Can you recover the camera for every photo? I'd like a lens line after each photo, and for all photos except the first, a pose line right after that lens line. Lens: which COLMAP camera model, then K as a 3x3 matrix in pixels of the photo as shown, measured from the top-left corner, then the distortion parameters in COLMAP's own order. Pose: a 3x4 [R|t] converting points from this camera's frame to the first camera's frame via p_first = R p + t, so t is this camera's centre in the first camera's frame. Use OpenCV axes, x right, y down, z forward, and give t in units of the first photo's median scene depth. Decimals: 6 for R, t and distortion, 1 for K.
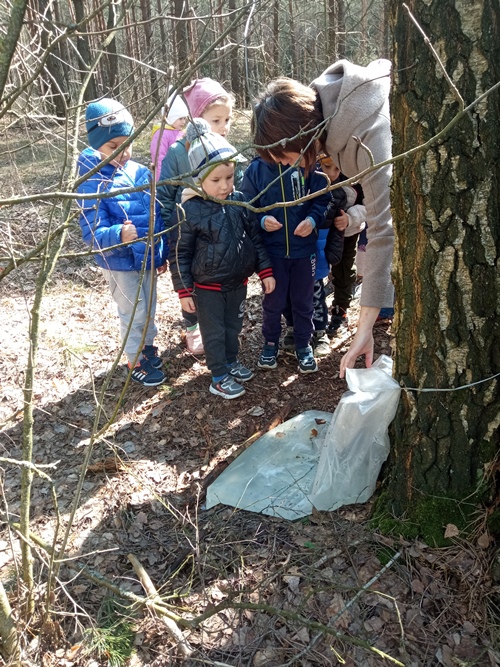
lens RADIAL K [[530.3, 0, 250.2], [0, 530.3, 333.4], [0, 0, 1]] dist [-0.028515, -0.009125]
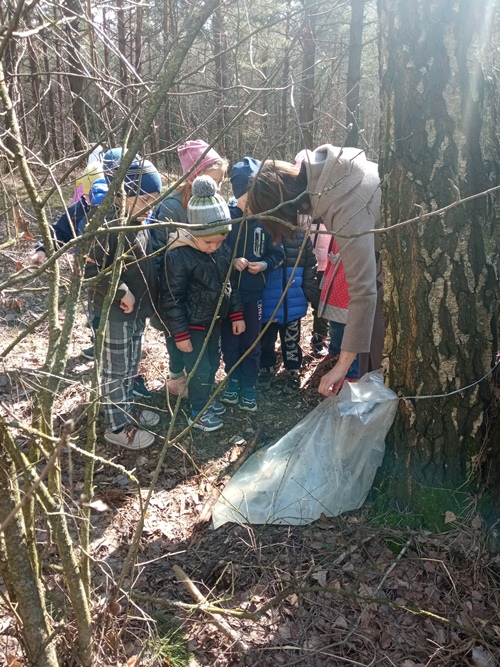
lens RADIAL K [[530.3, 0, 249.4], [0, 530.3, 333.9], [0, 0, 1]] dist [-0.028515, -0.009125]
pose [[0.979023, -0.011861, 0.203405, -0.303374], [0.033435, 0.994124, -0.102955, 0.076396], [-0.200989, 0.107596, 0.973667, -0.106457]]
